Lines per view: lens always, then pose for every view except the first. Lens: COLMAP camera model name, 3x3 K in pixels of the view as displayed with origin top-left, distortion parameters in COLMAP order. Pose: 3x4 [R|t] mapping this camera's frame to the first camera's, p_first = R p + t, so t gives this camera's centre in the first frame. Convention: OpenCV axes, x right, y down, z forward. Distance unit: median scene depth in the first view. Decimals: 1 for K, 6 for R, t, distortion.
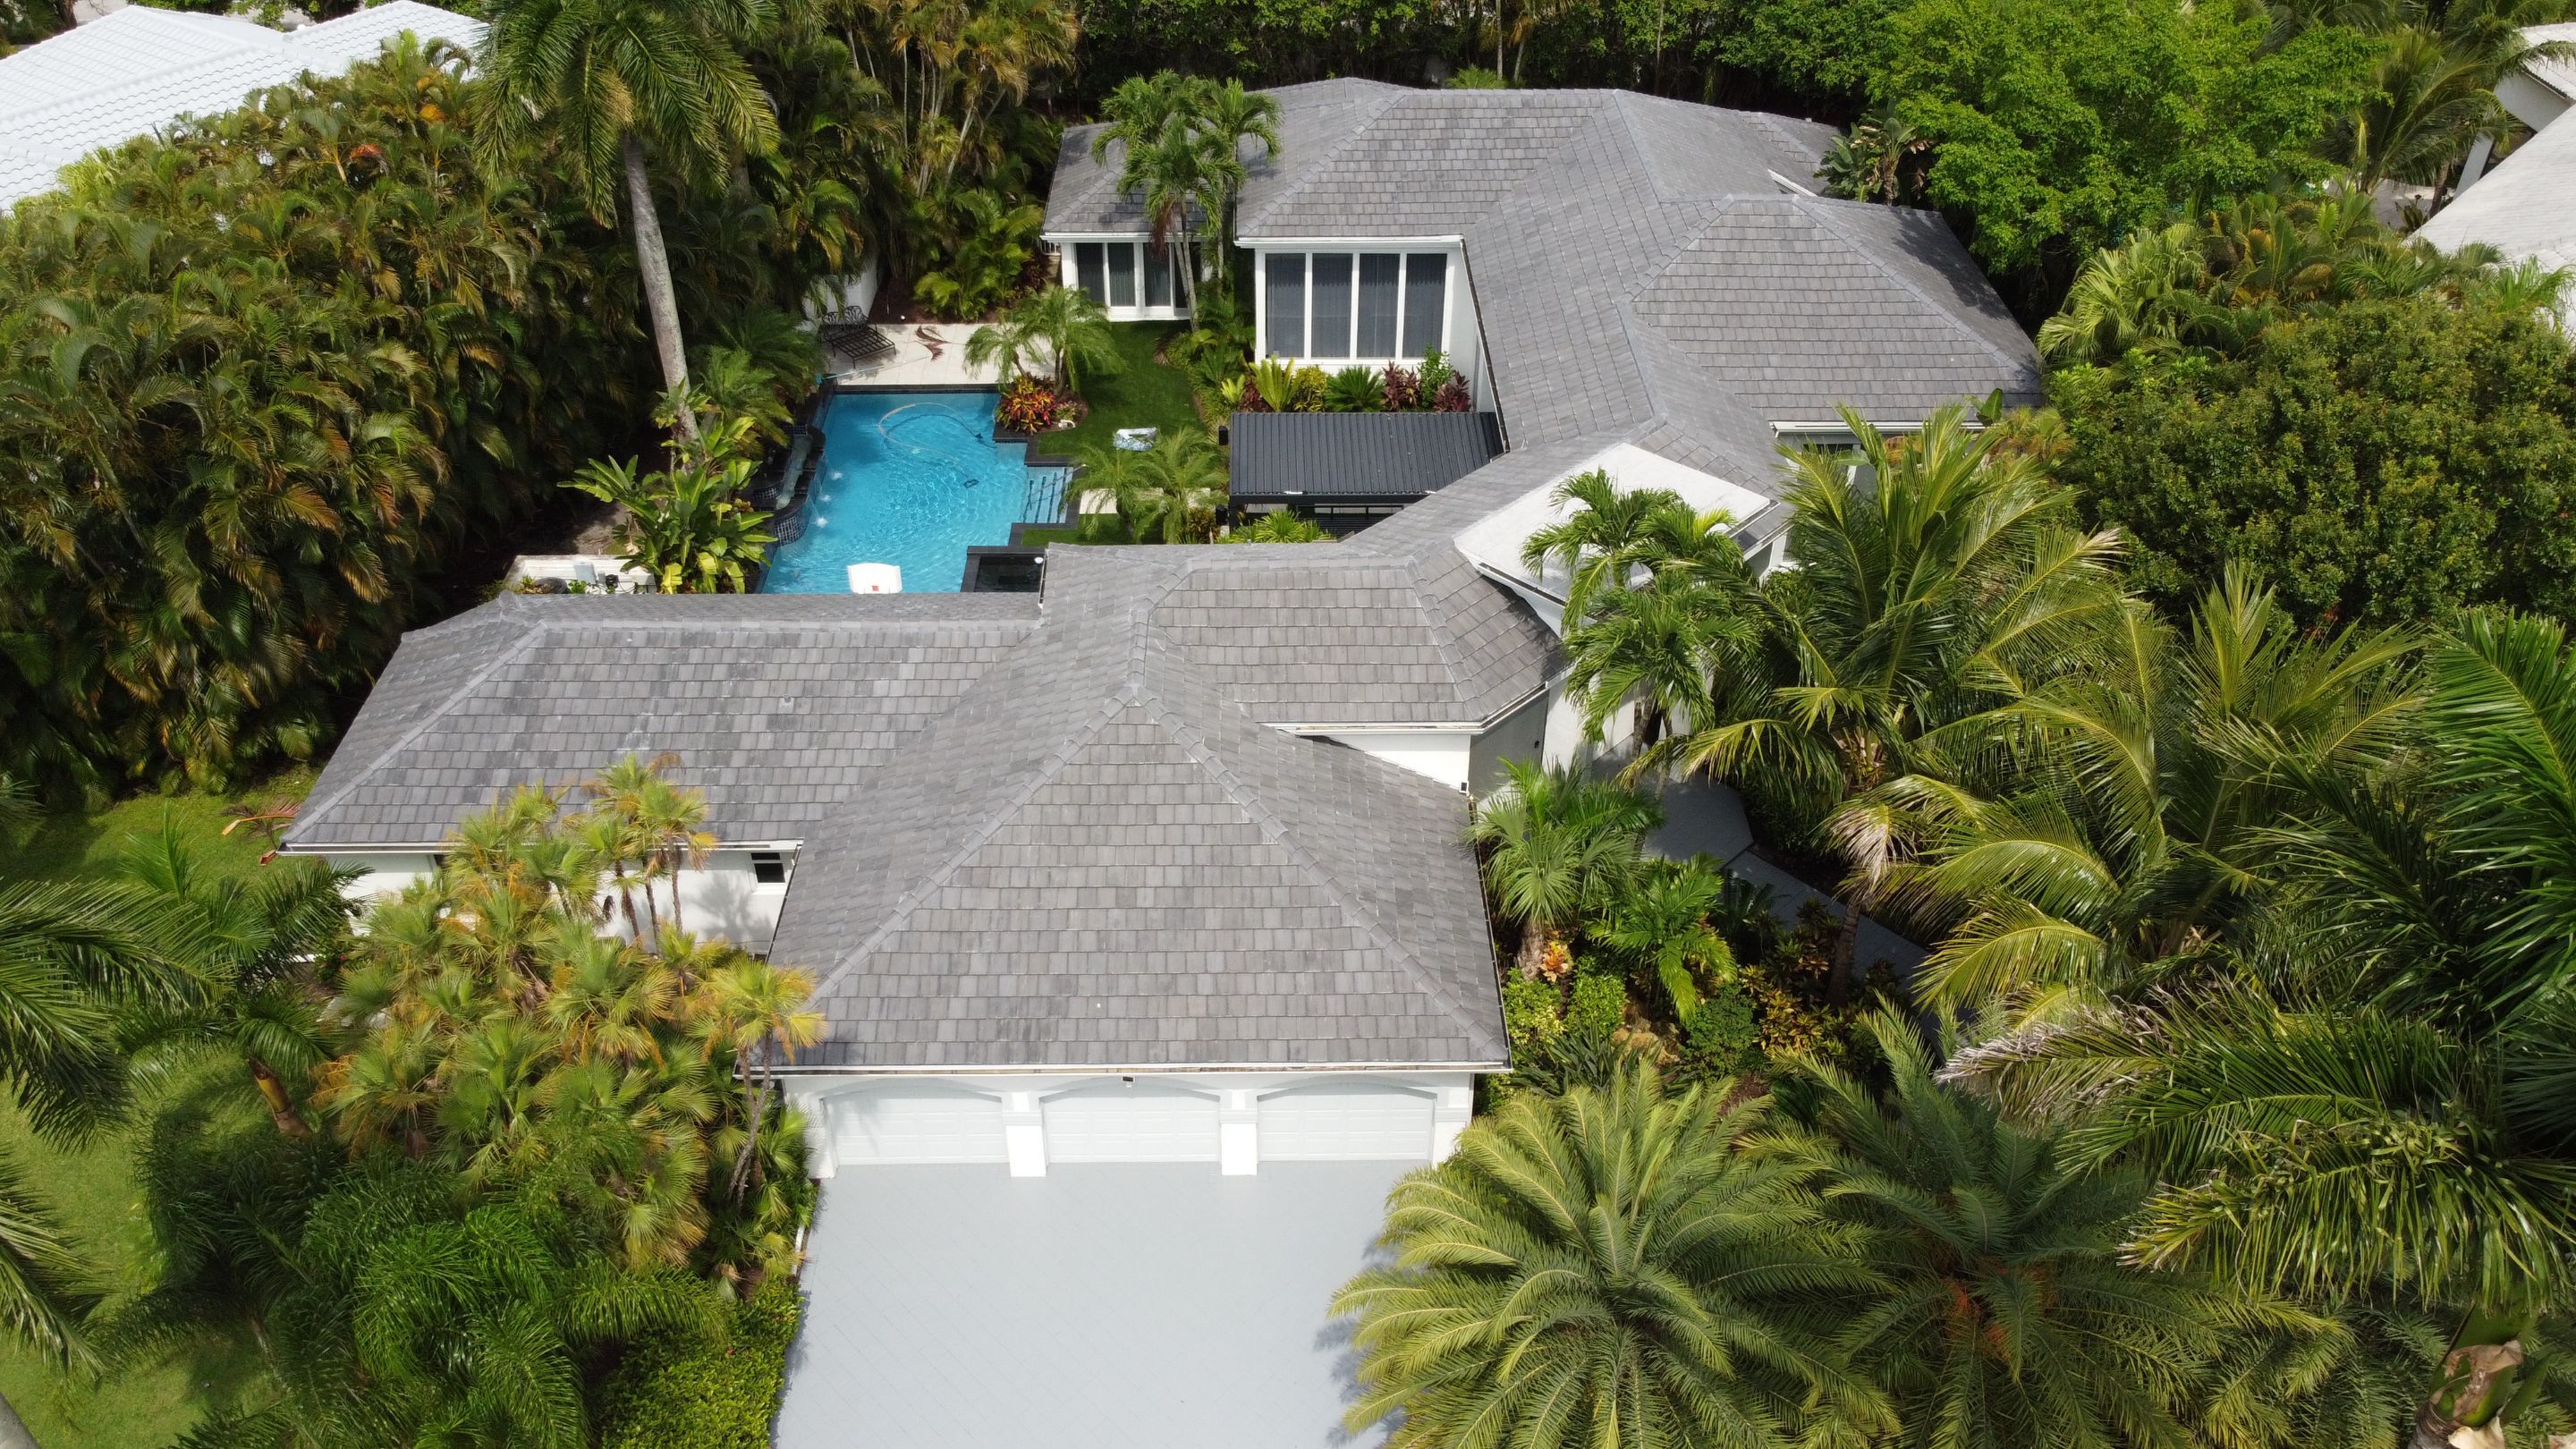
lens RADIAL K [[1960.1, 0, 1284.0], [0, 1960.1, 694.0], [0, 0, 1]] dist [0.011872, -0.034594]
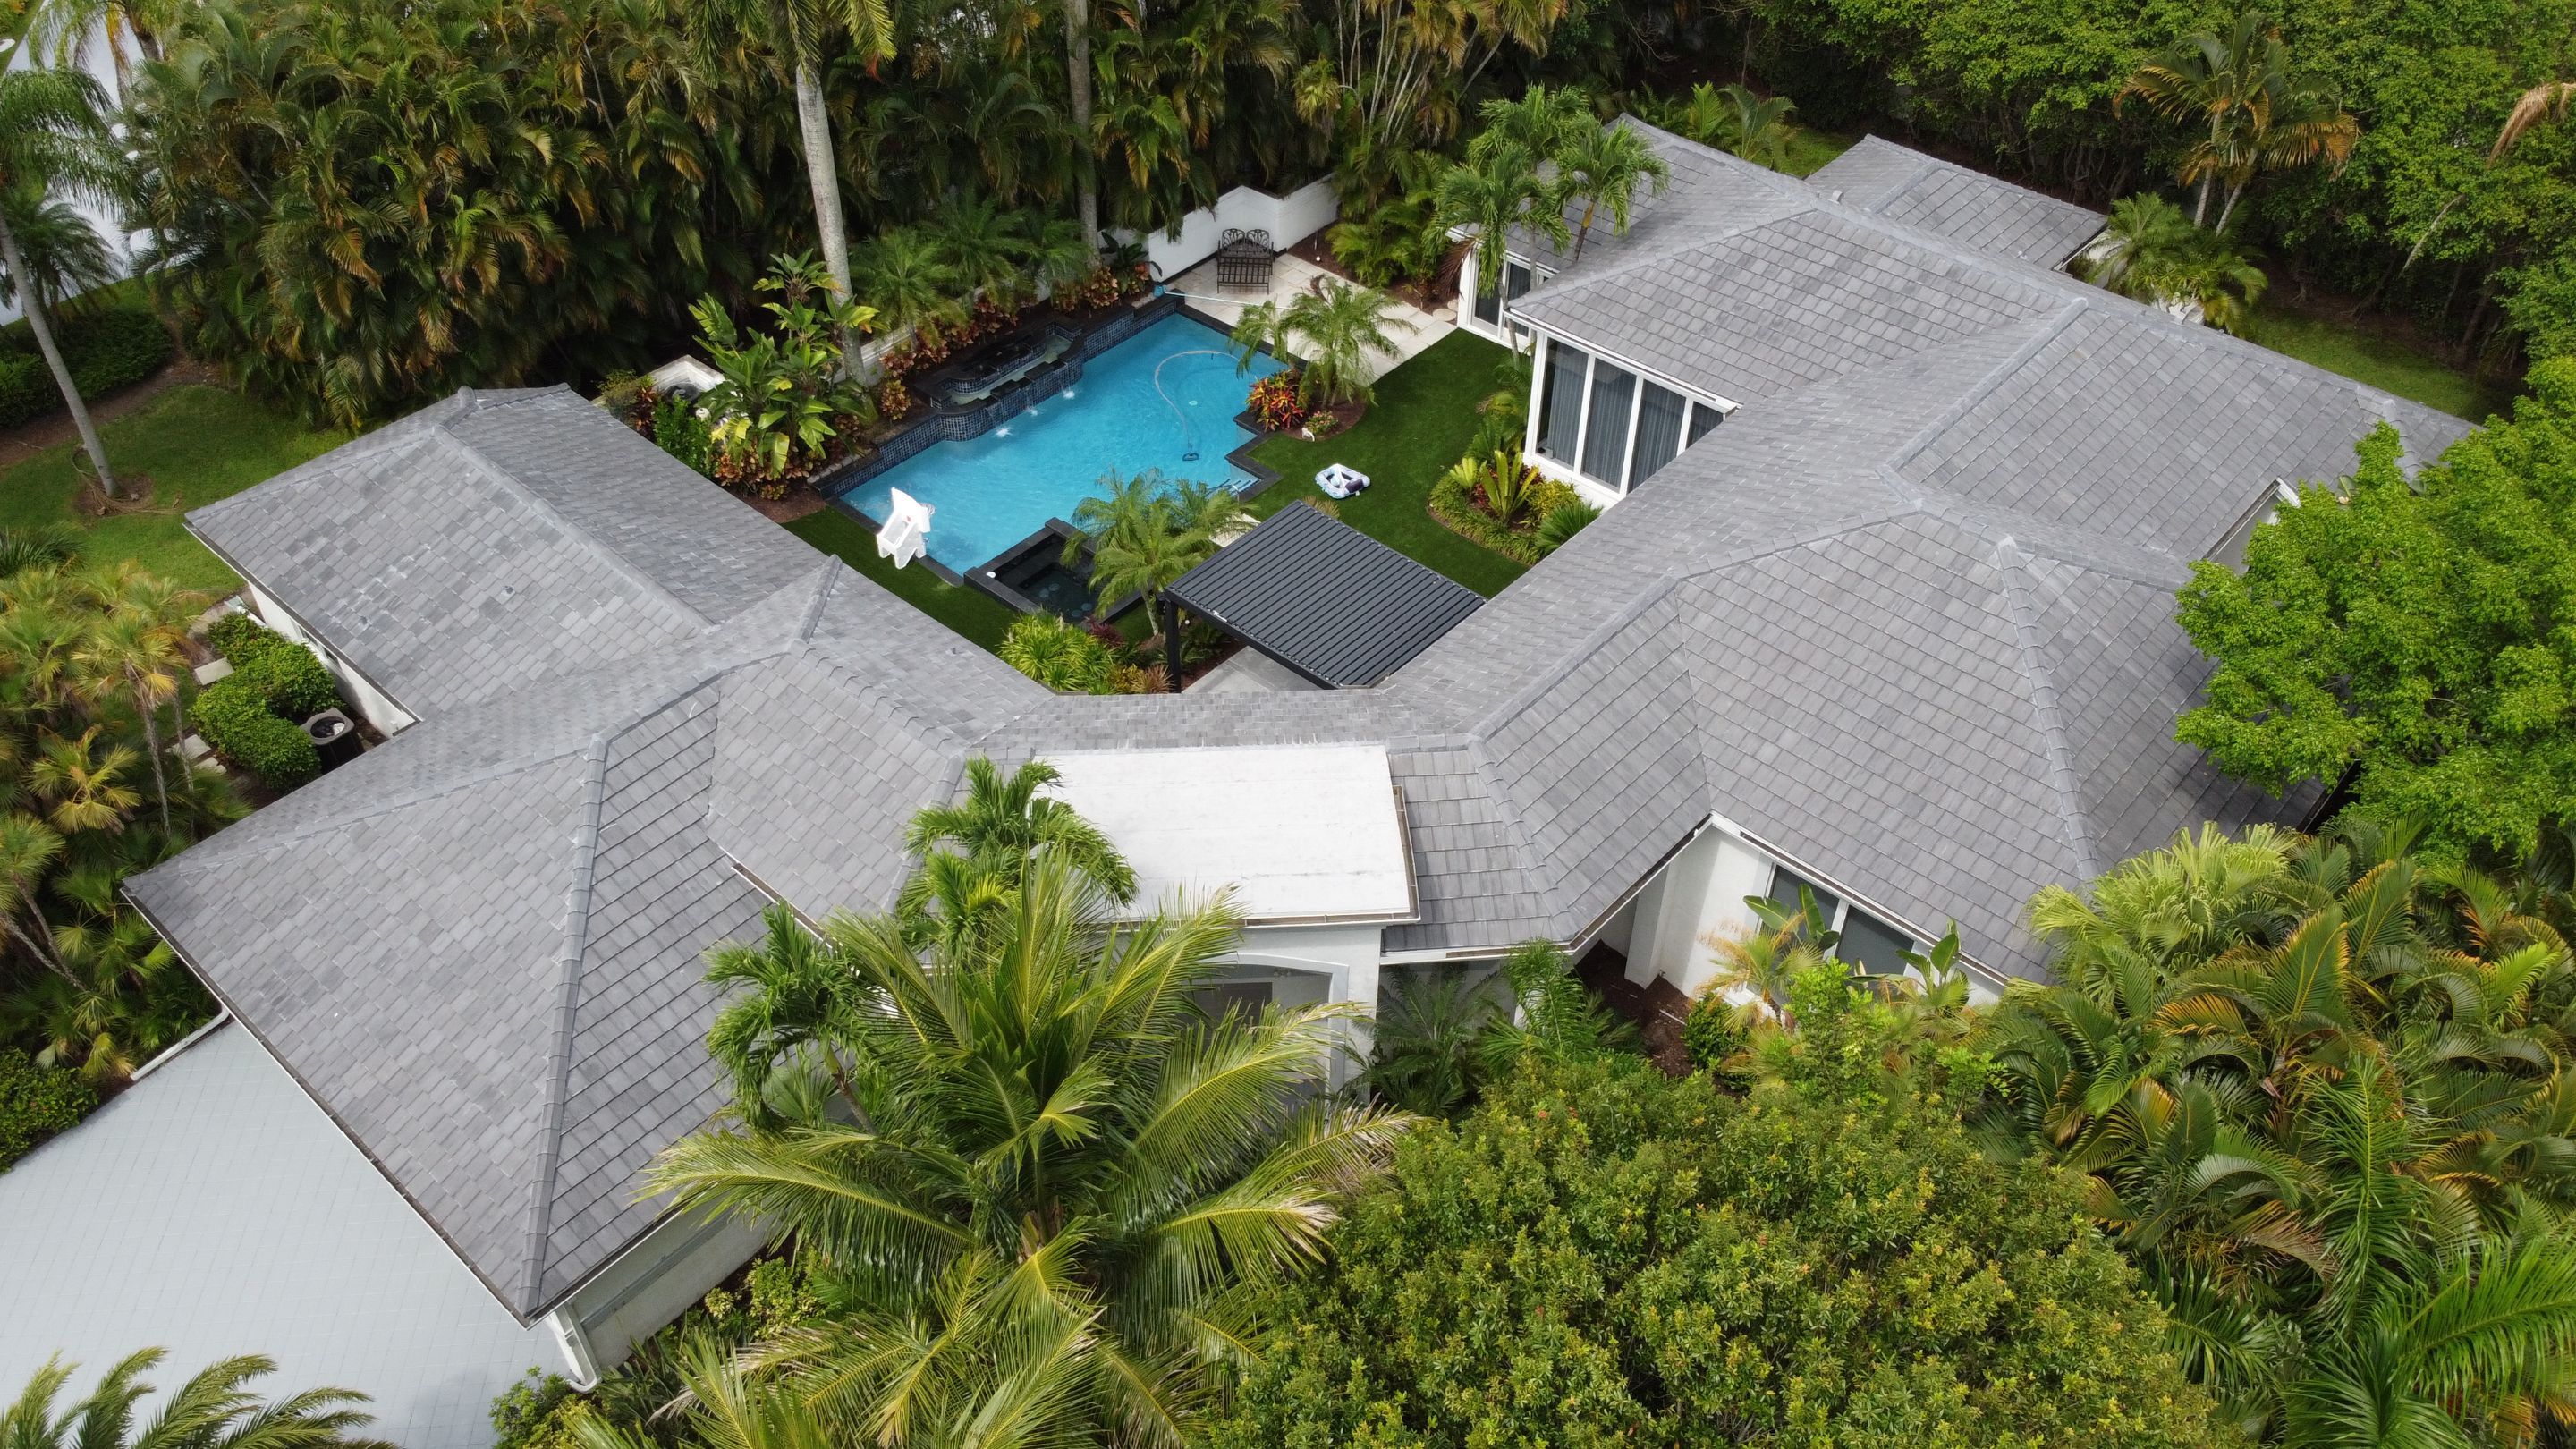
lens RADIAL K [[1960.1, 0, 1284.0], [0, 1960.1, 694.0], [0, 0, 1]] dist [0.011872, -0.034594]
pose [[0.741184, 0.449974, -0.498167, 0.536501], [-0.399926, 0.892003, 0.210691, -0.303520], [0.539172, 0.043069, 0.841094, 0.345721]]
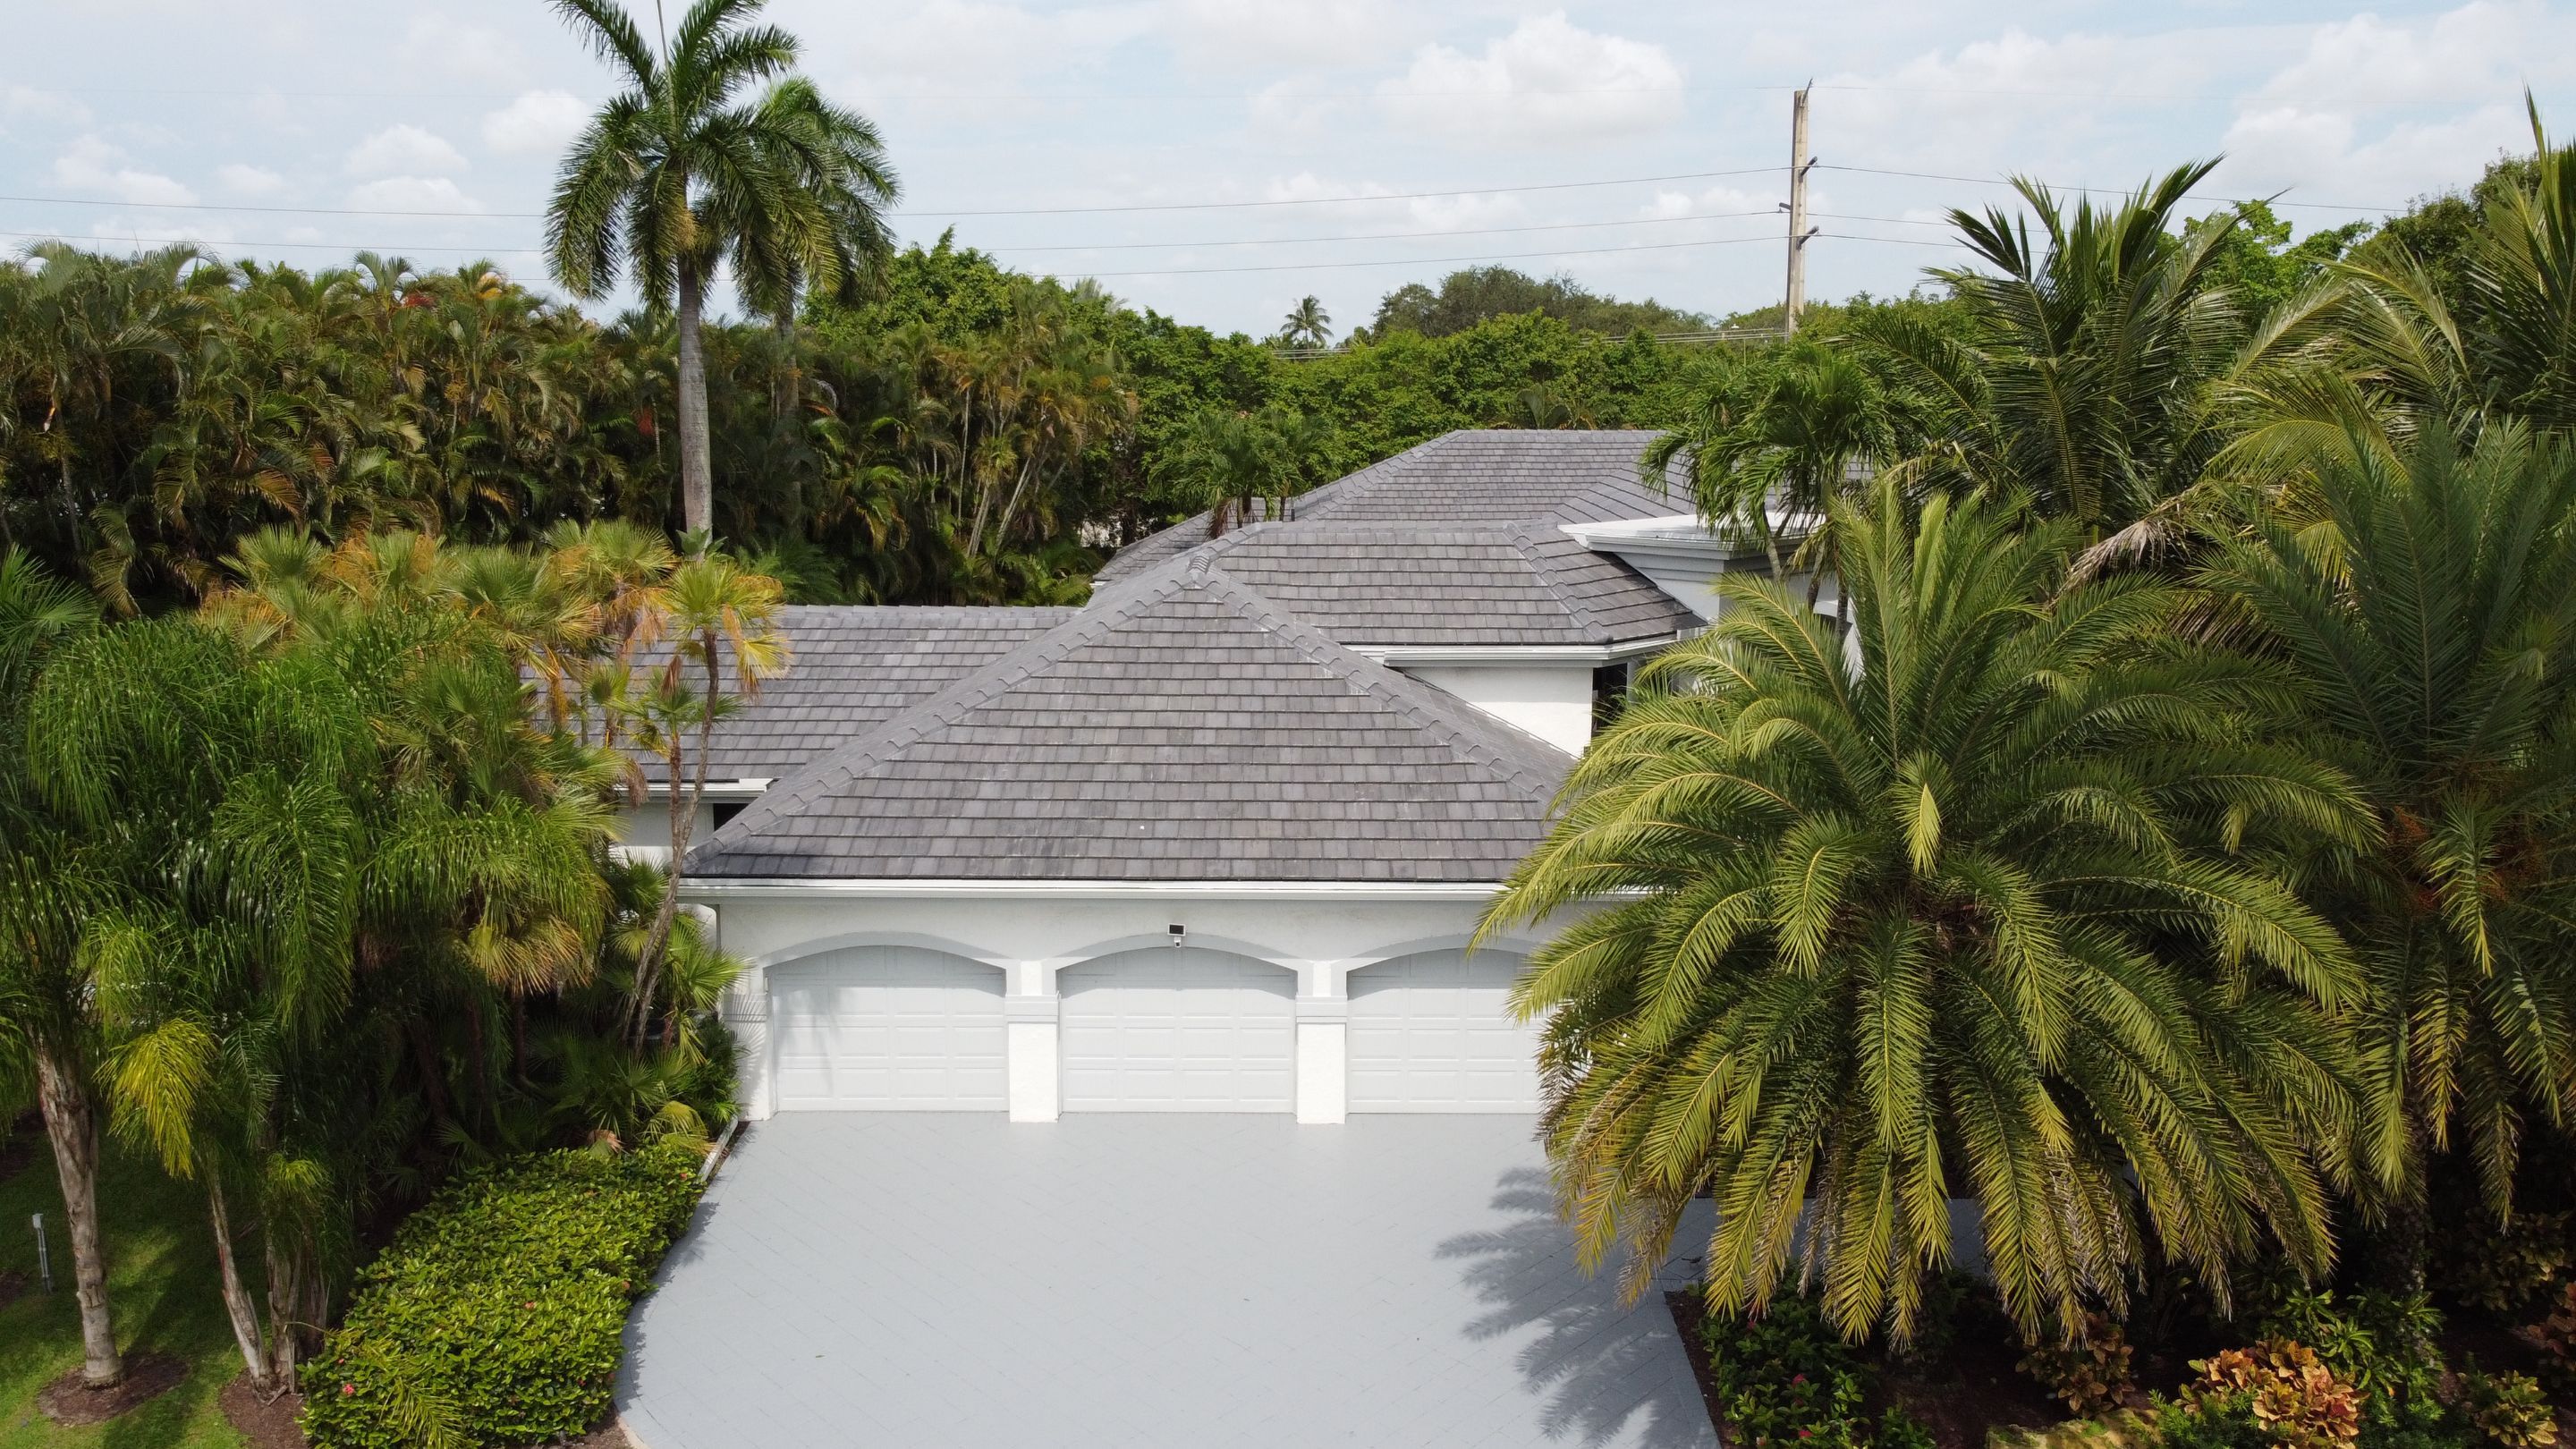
lens RADIAL K [[1960.1, 0, 1284.0], [0, 1960.1, 694.0], [0, 0, 1]] dist [0.011872, -0.034594]
pose [[0.999921, 0.001952, -0.012451, -0.025127], [-0.007339, 0.893320, -0.449362, 0.390634], [0.010246, 0.449418, 0.893263, 0.248174]]
